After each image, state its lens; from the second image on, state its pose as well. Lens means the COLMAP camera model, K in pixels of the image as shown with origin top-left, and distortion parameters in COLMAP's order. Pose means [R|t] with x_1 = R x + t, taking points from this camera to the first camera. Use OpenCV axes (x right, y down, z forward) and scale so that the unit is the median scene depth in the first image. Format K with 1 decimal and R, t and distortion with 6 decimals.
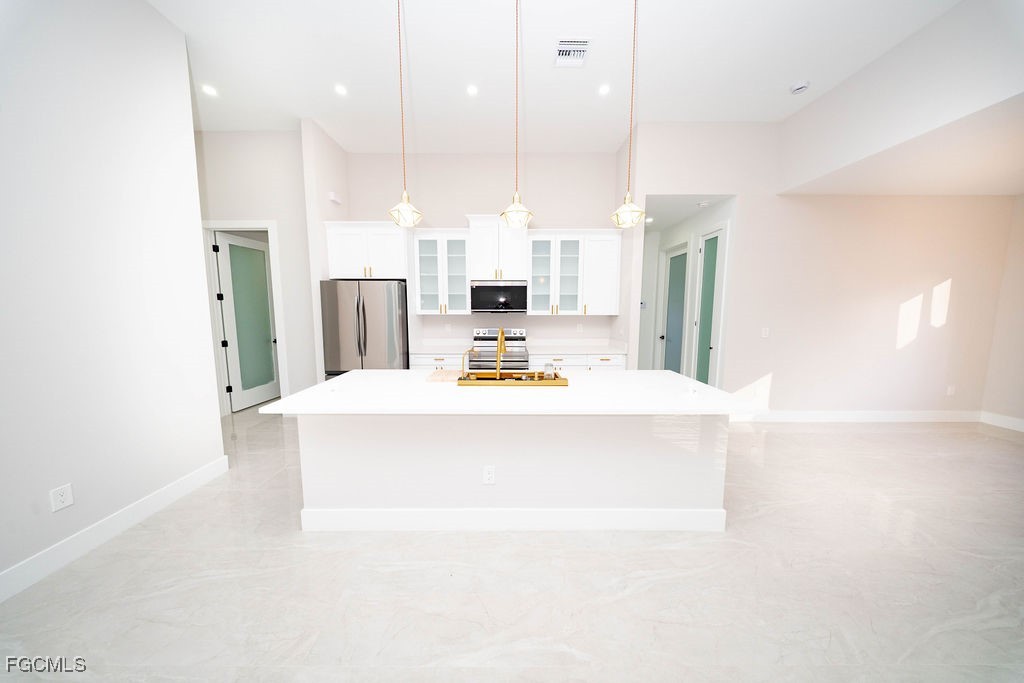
lens RADIAL K [[297.4, 0, 509.3], [0, 297.4, 340.8], [0, 0, 1]] dist [-0.000998, -0.000130]
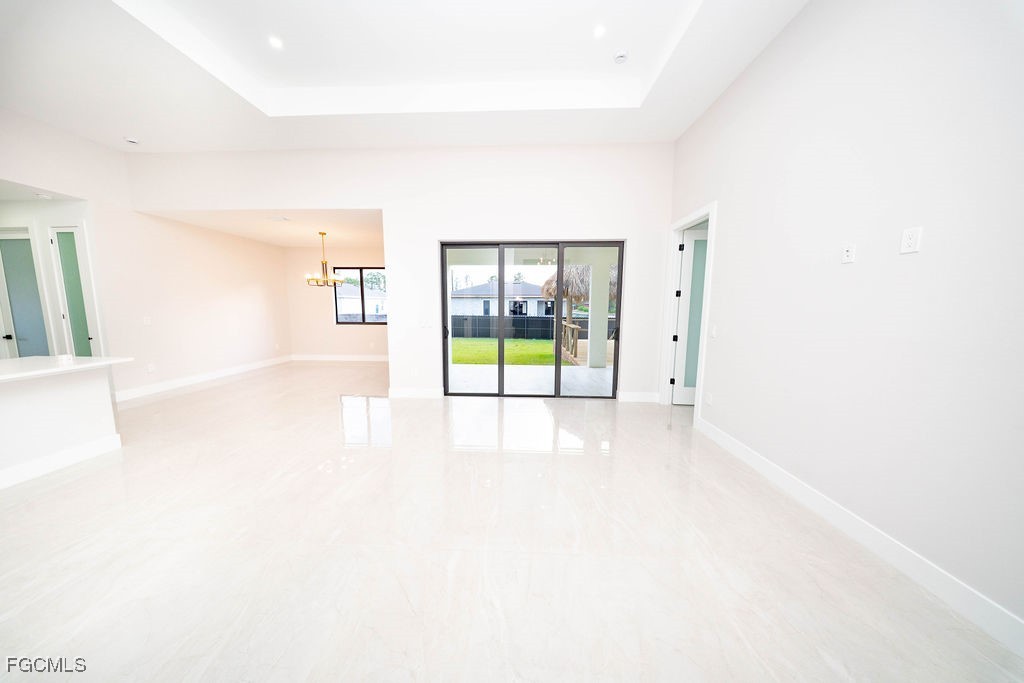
lens RADIAL K [[305.6, 0, 505.1], [0, 305.6, 338.0], [0, 0, 1]] dist [-0.000554, -0.000049]
pose [[0.053811, -0.111188, 0.992341, -0.334951], [0.093850, 0.989945, 0.105831, 0.049192], [-0.994131, 0.087437, 0.063705, -0.562150]]
